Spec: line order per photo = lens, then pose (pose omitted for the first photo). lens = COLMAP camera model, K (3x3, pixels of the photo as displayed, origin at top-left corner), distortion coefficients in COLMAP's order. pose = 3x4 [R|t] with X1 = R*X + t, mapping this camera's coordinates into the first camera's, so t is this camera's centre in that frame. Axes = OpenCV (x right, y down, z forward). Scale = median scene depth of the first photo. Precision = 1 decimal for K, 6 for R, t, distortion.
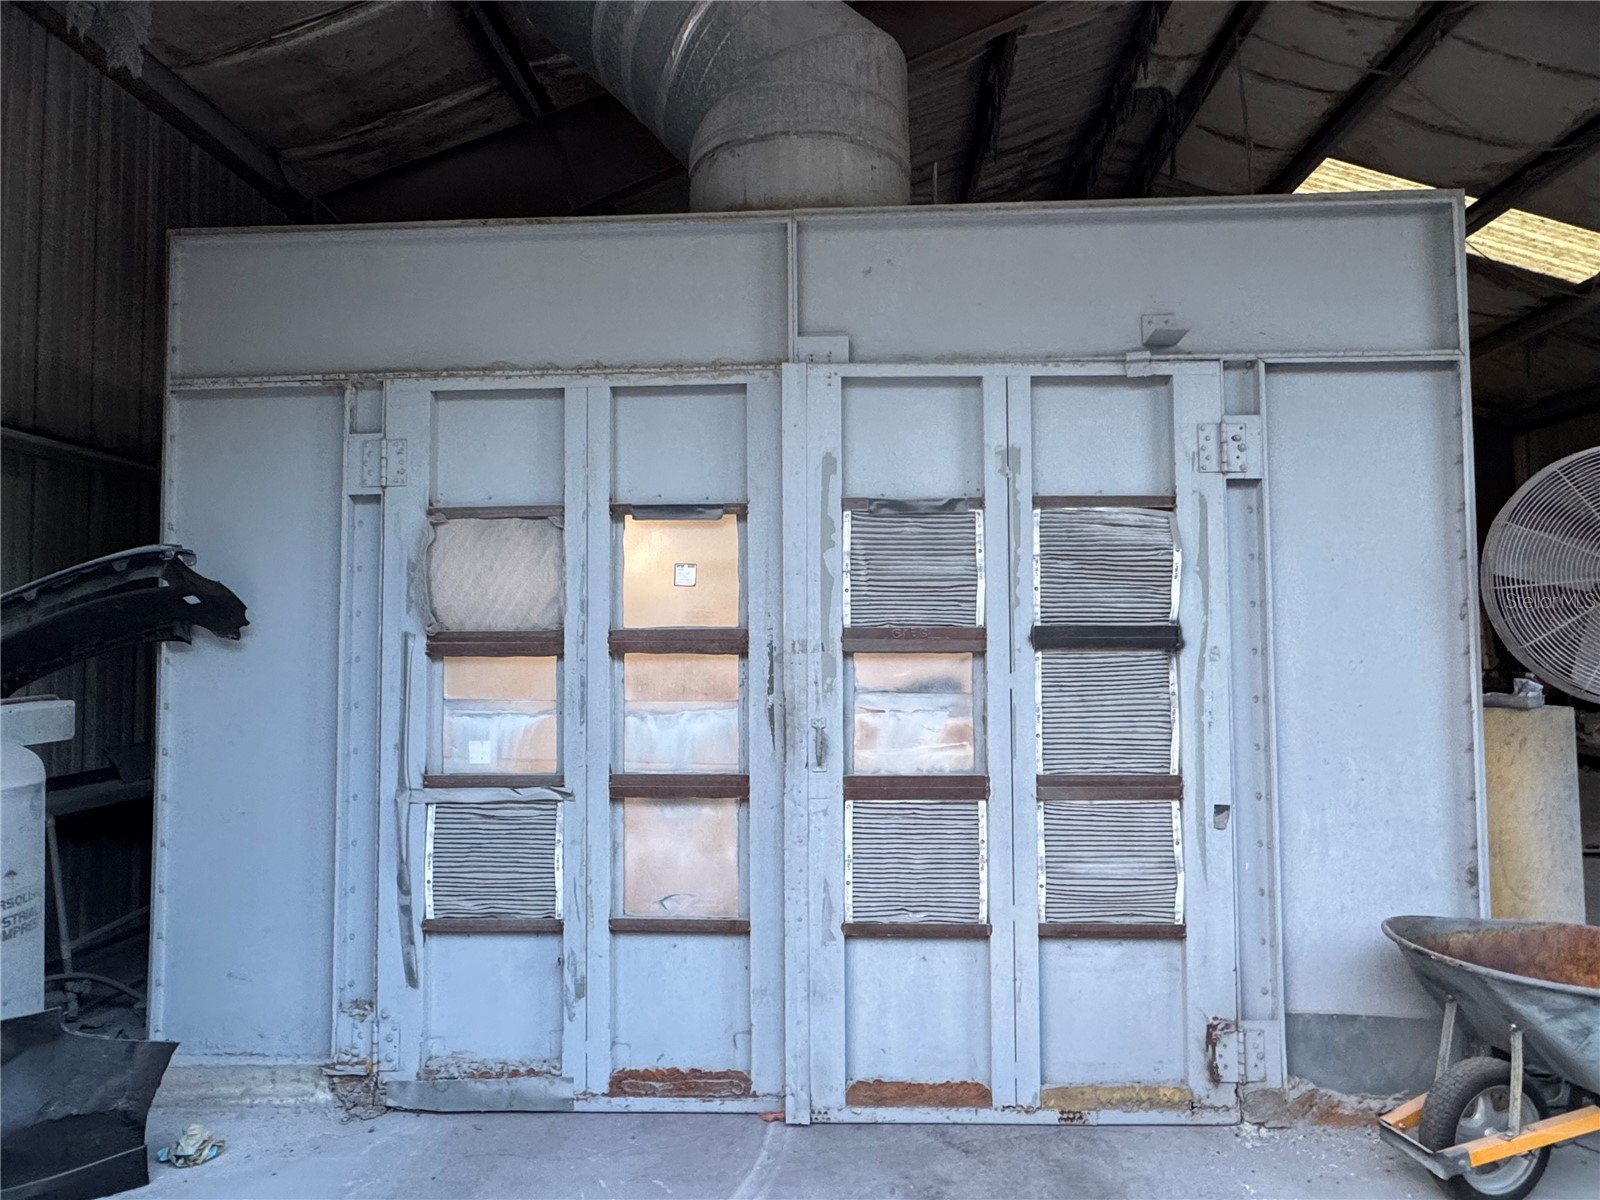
lens RADIAL K [[972.2, 0, 800.3], [0, 972.2, 598.8], [0, 0, 1]] dist [0.001894, 0.000196]
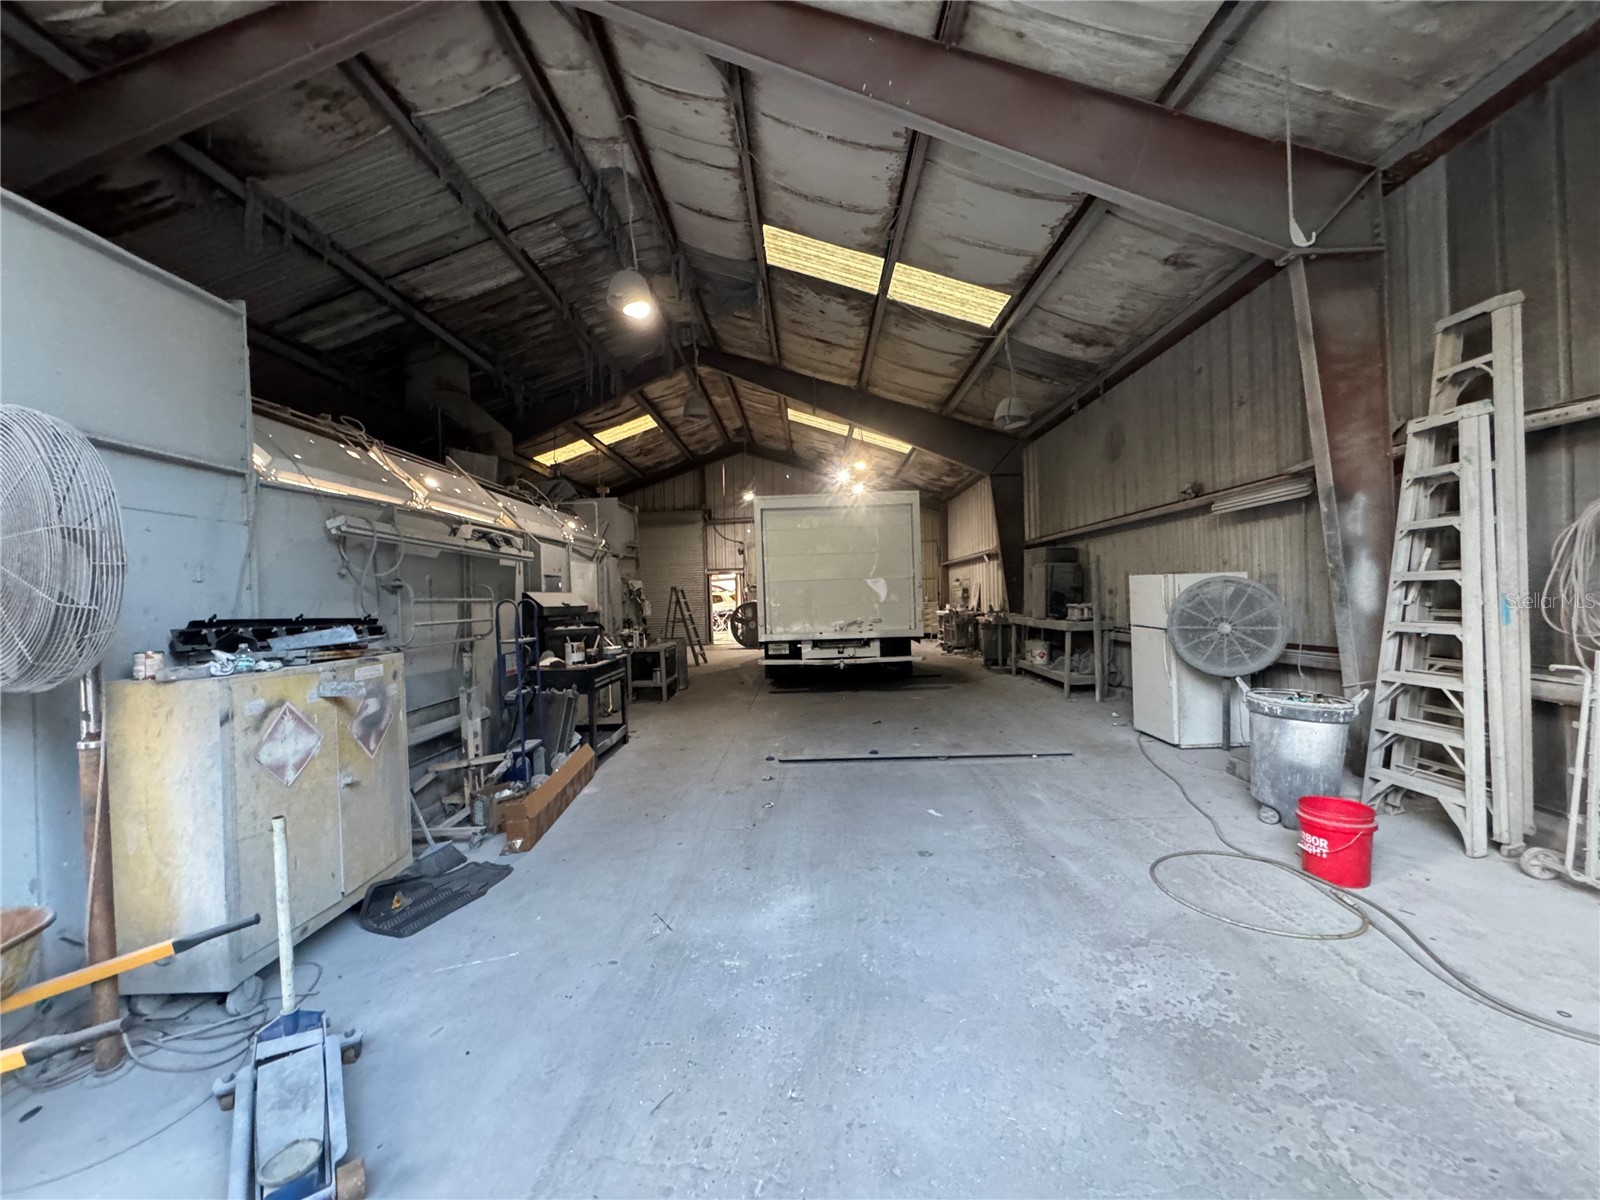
lens RADIAL K [[639.6, 0, 802.5], [0, 639.6, 602.4], [0, 0, 1]] dist [-0.008958, 0.002105]
pose [[0.998799, -0.024751, 0.042293, 0.672151], [0.022508, 0.998356, 0.052720, 0.005082], [-0.043528, -0.051705, 0.997713, 0.151697]]
